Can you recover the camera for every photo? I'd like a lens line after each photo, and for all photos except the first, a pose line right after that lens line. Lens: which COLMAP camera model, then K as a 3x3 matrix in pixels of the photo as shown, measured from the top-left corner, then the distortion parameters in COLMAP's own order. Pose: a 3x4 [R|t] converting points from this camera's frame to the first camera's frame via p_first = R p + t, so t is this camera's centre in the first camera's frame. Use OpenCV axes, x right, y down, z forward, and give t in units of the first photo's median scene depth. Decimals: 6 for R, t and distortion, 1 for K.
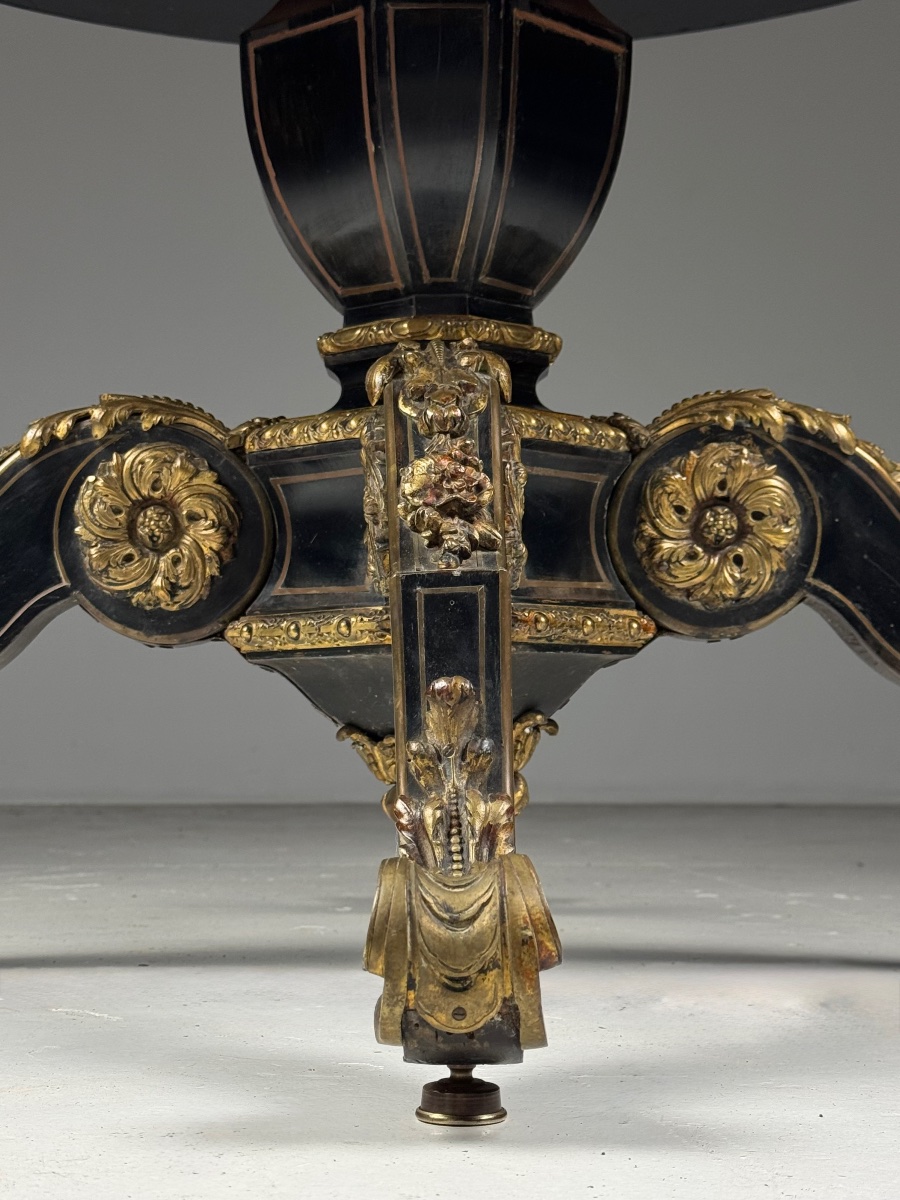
lens RADIAL K [[2200.8, 0, 461.8], [0, 2200.8, 599.1], [0, 0, 1]] dist [0.182038, 0.000000]
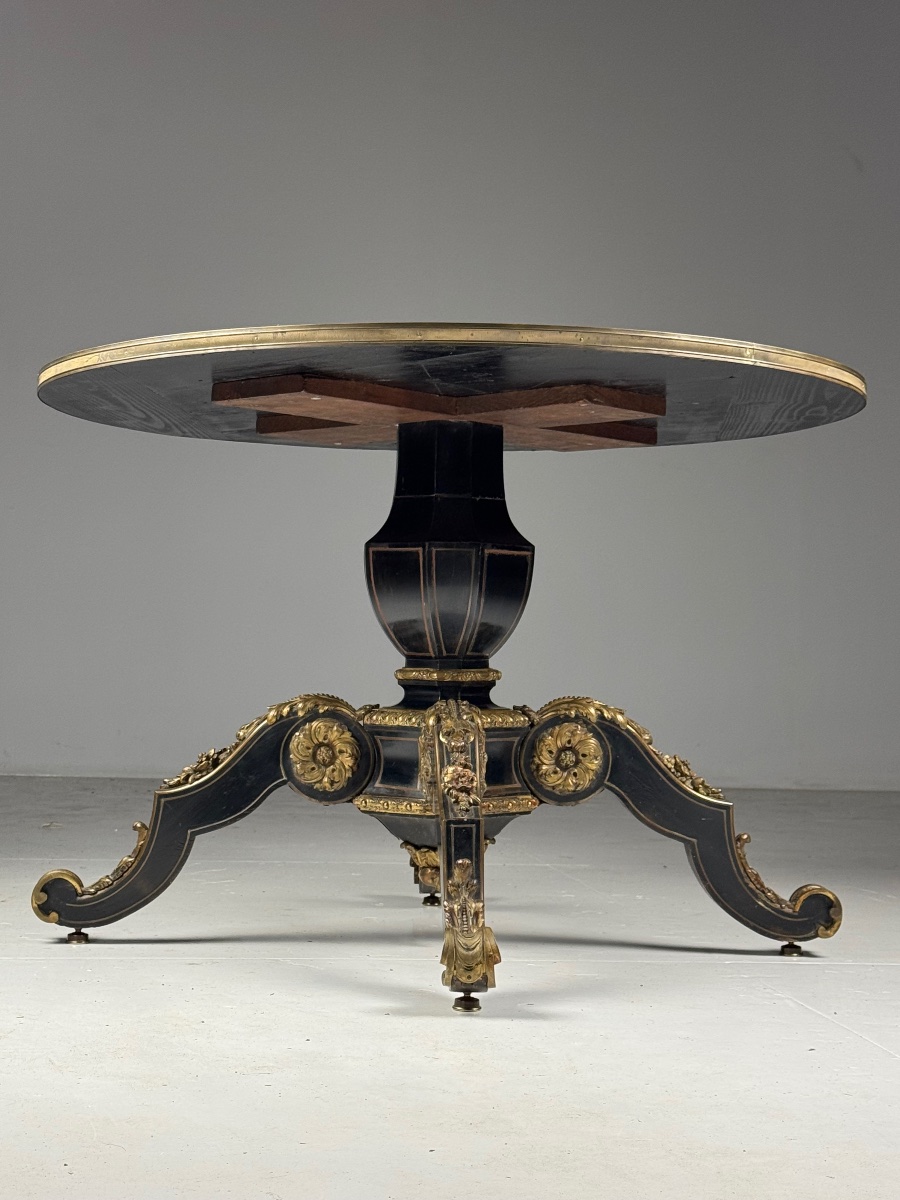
lens RADIAL K [[2200.8, 0, 456.6], [0, 2200.8, 604.3], [0, 0, 1]] dist [0.182038, 0.000000]
pose [[0.999053, 0.022575, 0.037195, -0.090080], [-0.024220, 0.998721, 0.044380, -0.297283], [-0.036146, -0.045239, 0.998322, -1.309169]]
